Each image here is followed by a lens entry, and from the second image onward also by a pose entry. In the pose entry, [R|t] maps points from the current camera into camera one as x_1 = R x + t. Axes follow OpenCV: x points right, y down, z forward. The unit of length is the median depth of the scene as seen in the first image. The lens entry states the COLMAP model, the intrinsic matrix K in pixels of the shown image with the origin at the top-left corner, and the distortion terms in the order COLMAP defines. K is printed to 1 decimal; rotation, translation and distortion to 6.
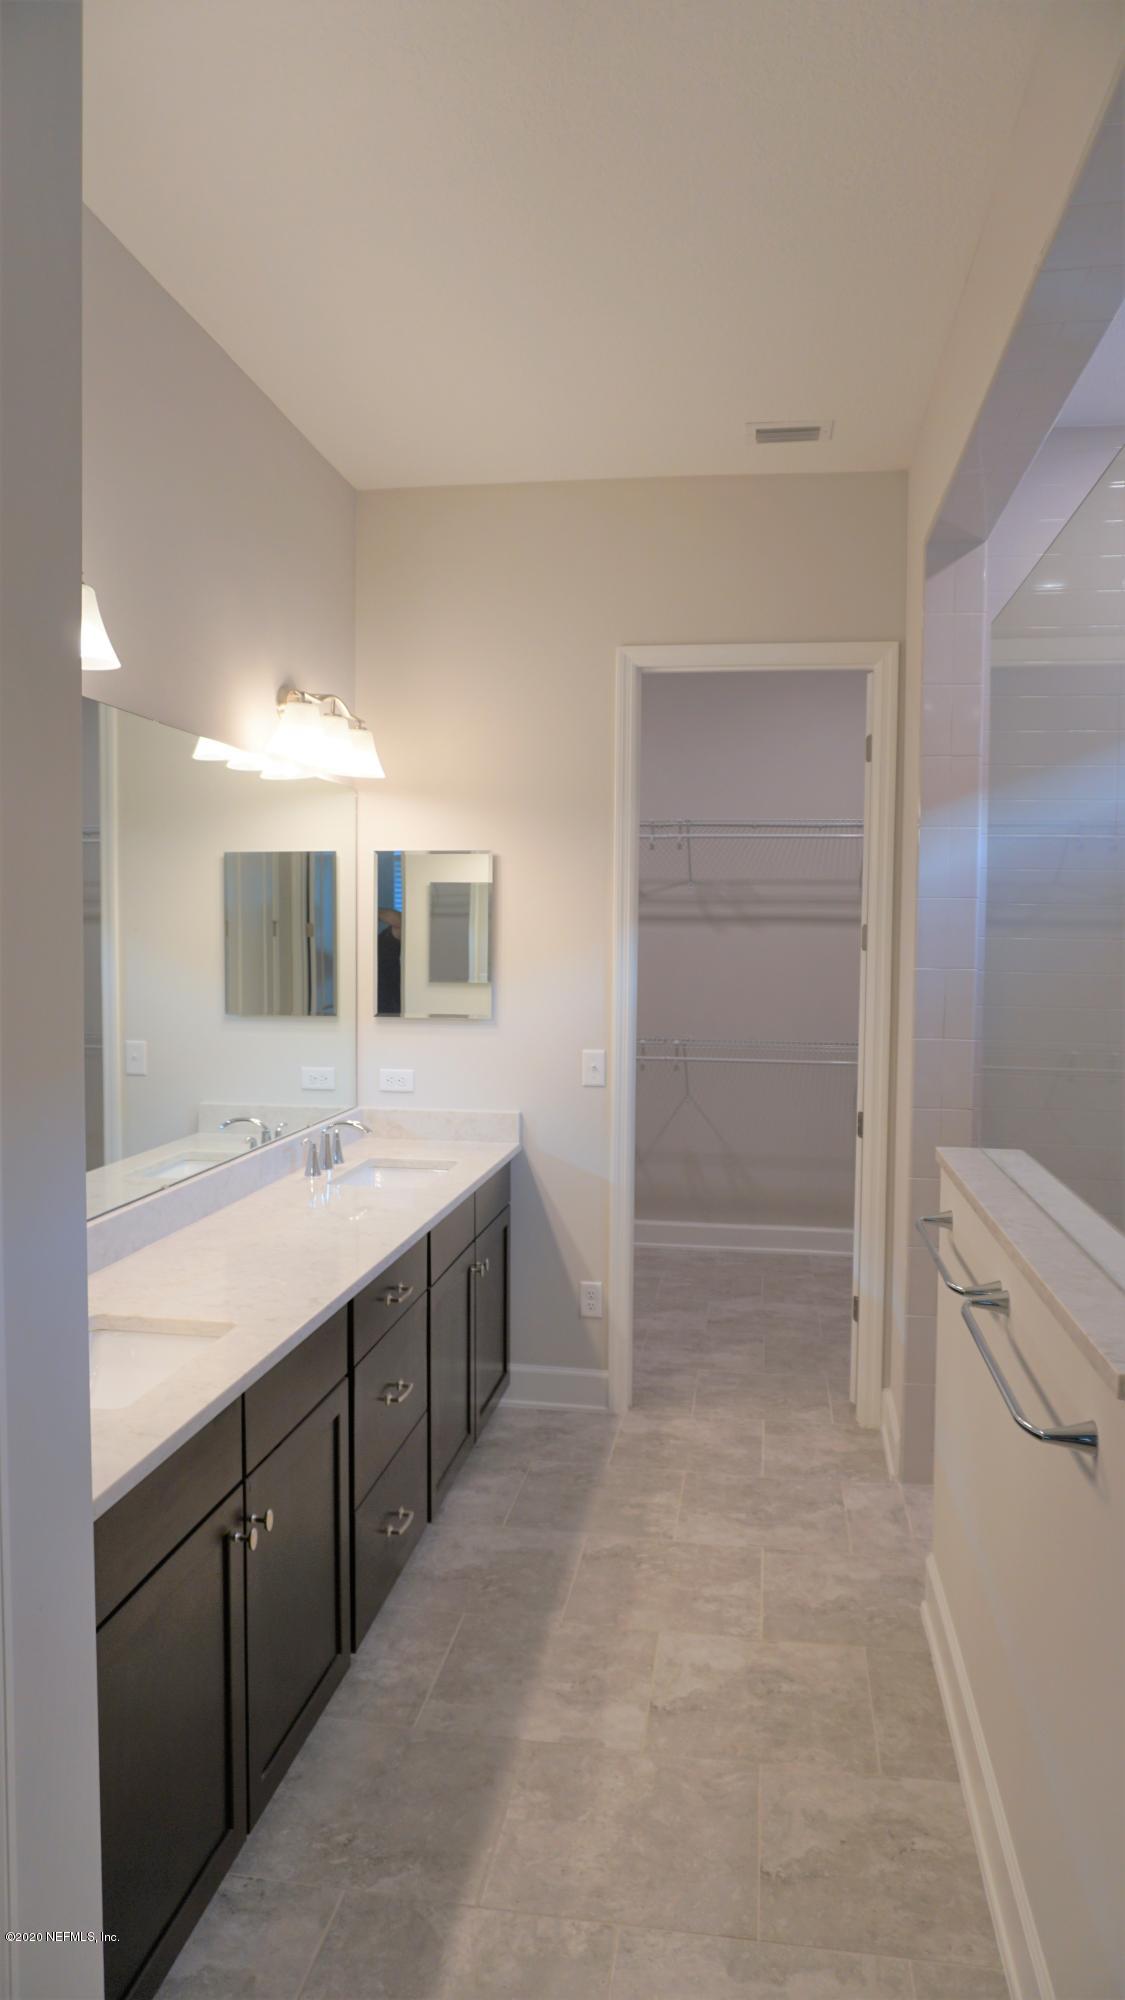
lens RADIAL K [[1329.1, 0, 560.6], [0, 1329.1, 1002.4], [0, 0, 1]] dist [-0.044128, 0.030104]
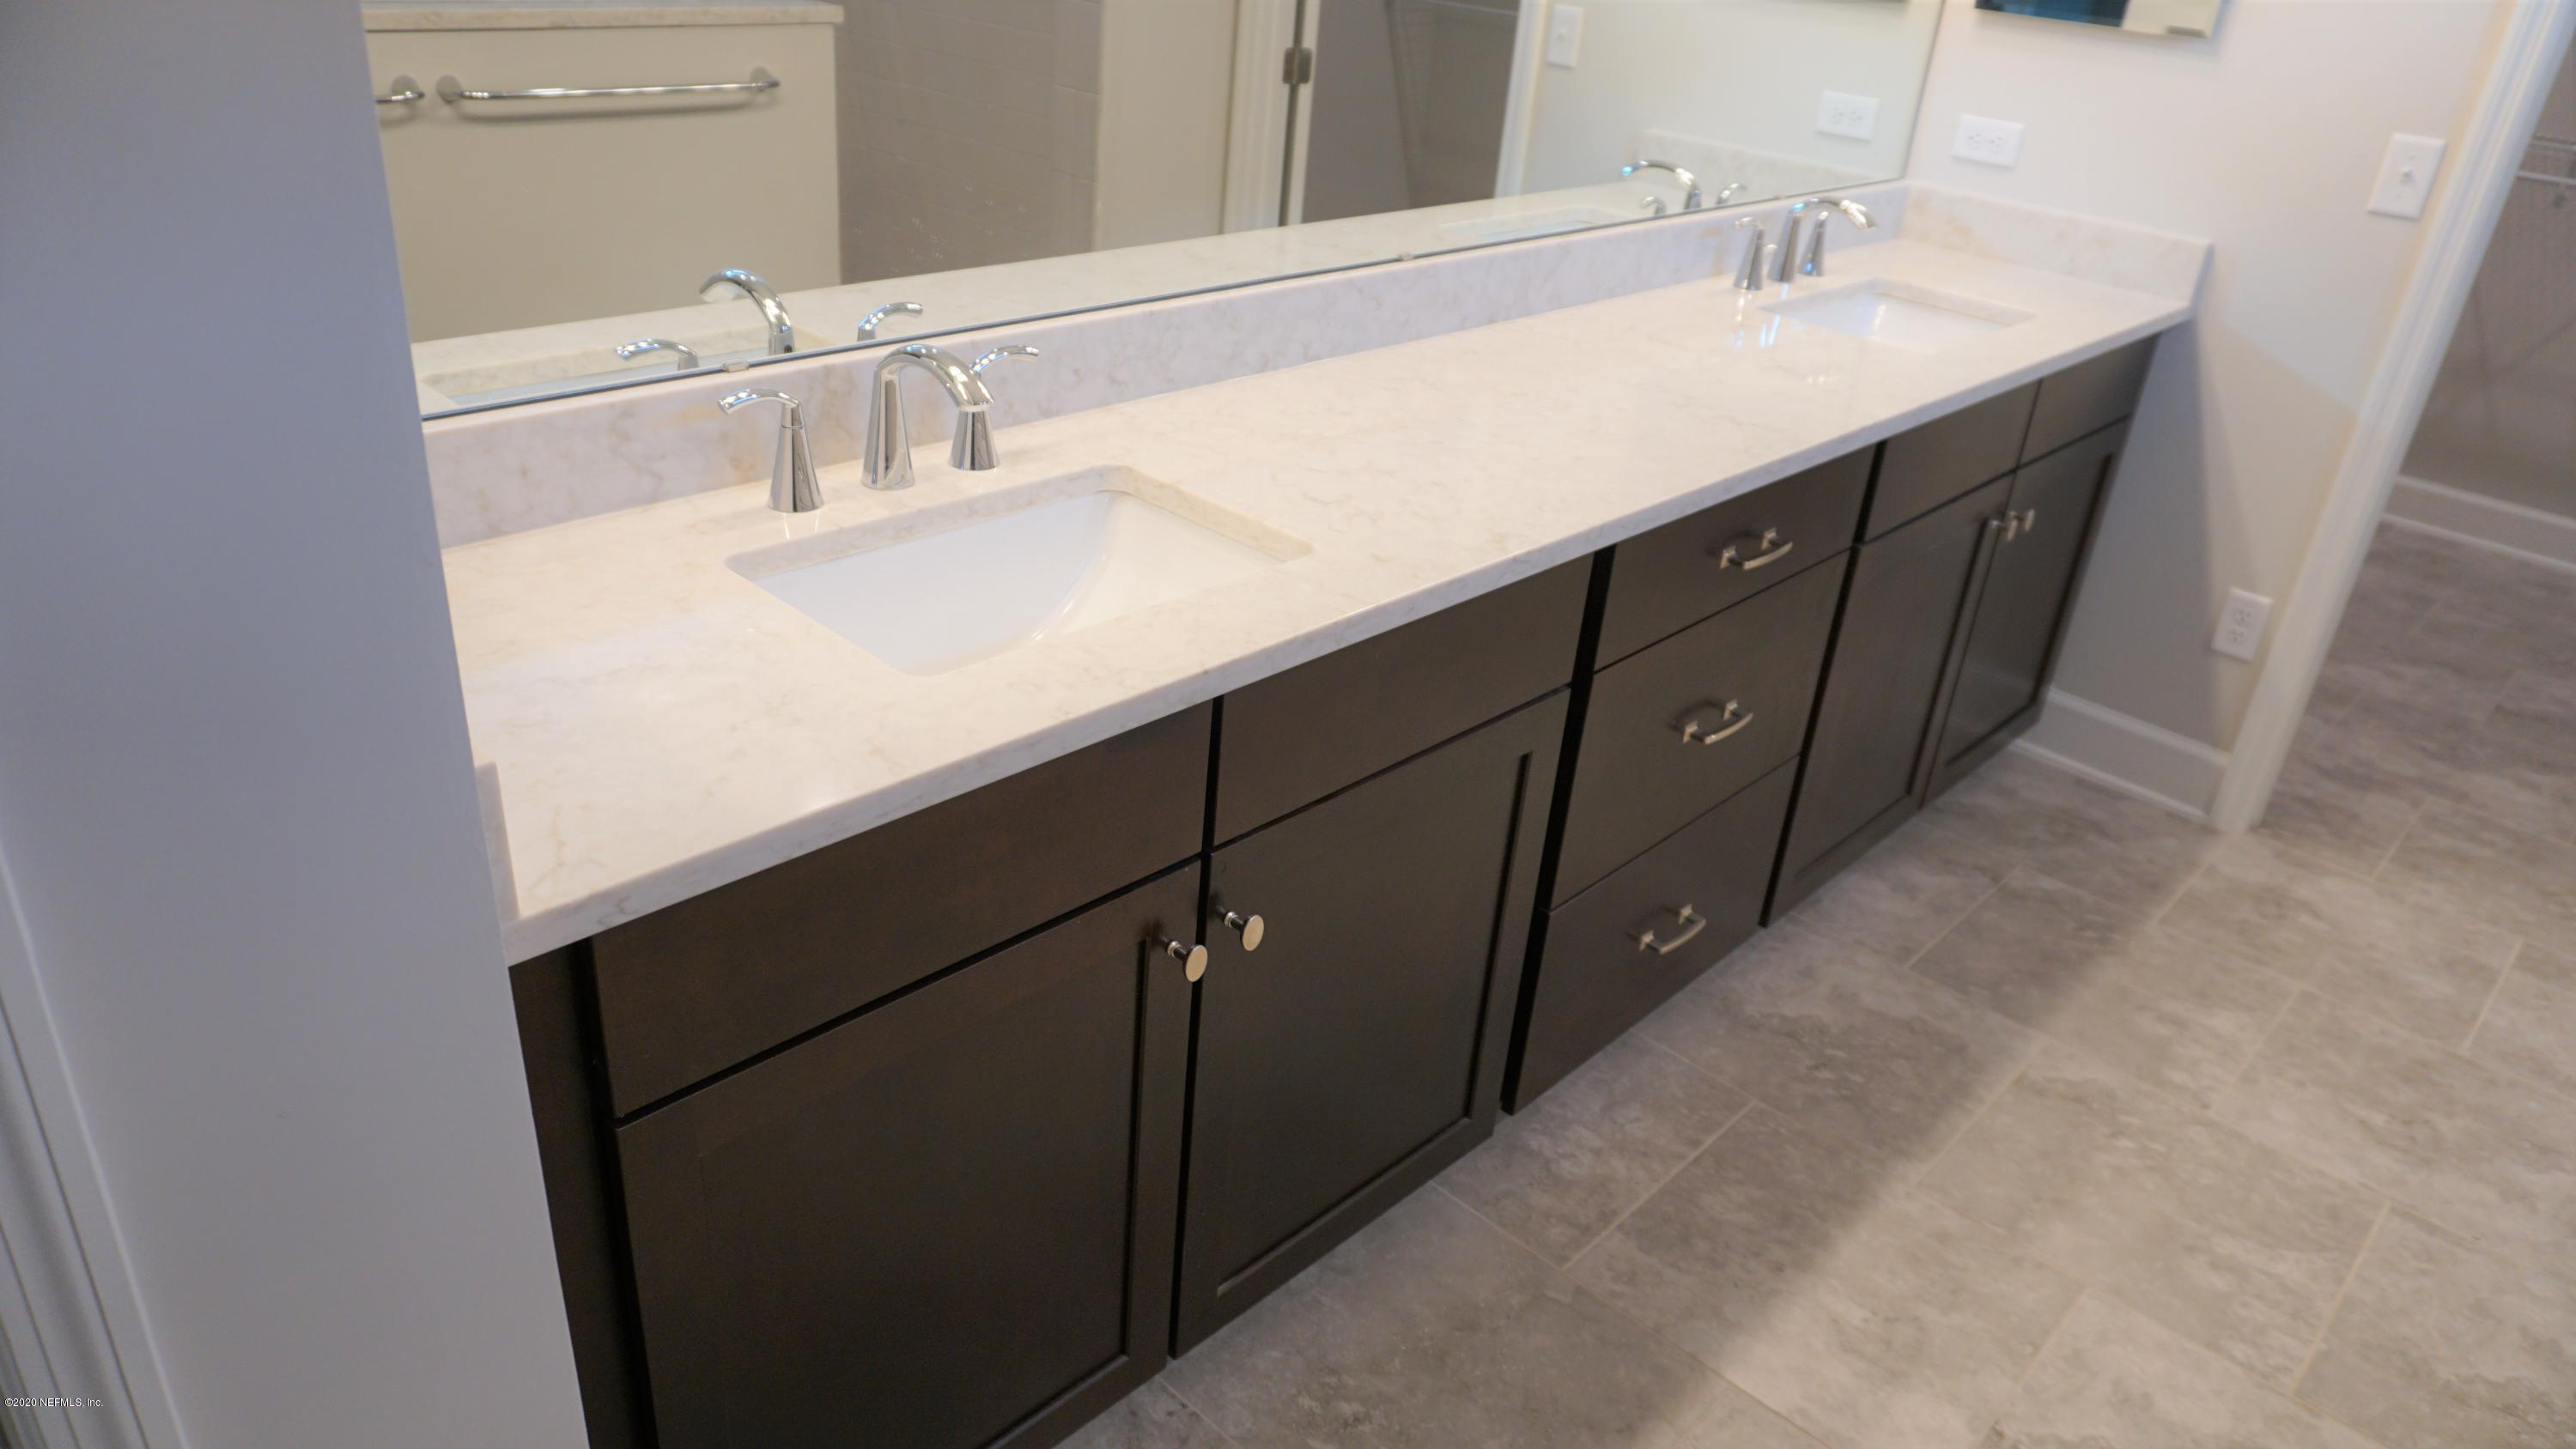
lens RADIAL K [[1711.6, 0, 1275.1], [0, 1711.6, 726.9], [0, 0, 1]] dist [-0.044128, 0.030104]
pose [[0.821648, 0.313779, -0.475855, 0.049442], [-0.102543, 0.902590, 0.418110, 0.019461], [0.560696, -0.294743, 0.773787, 0.293853]]
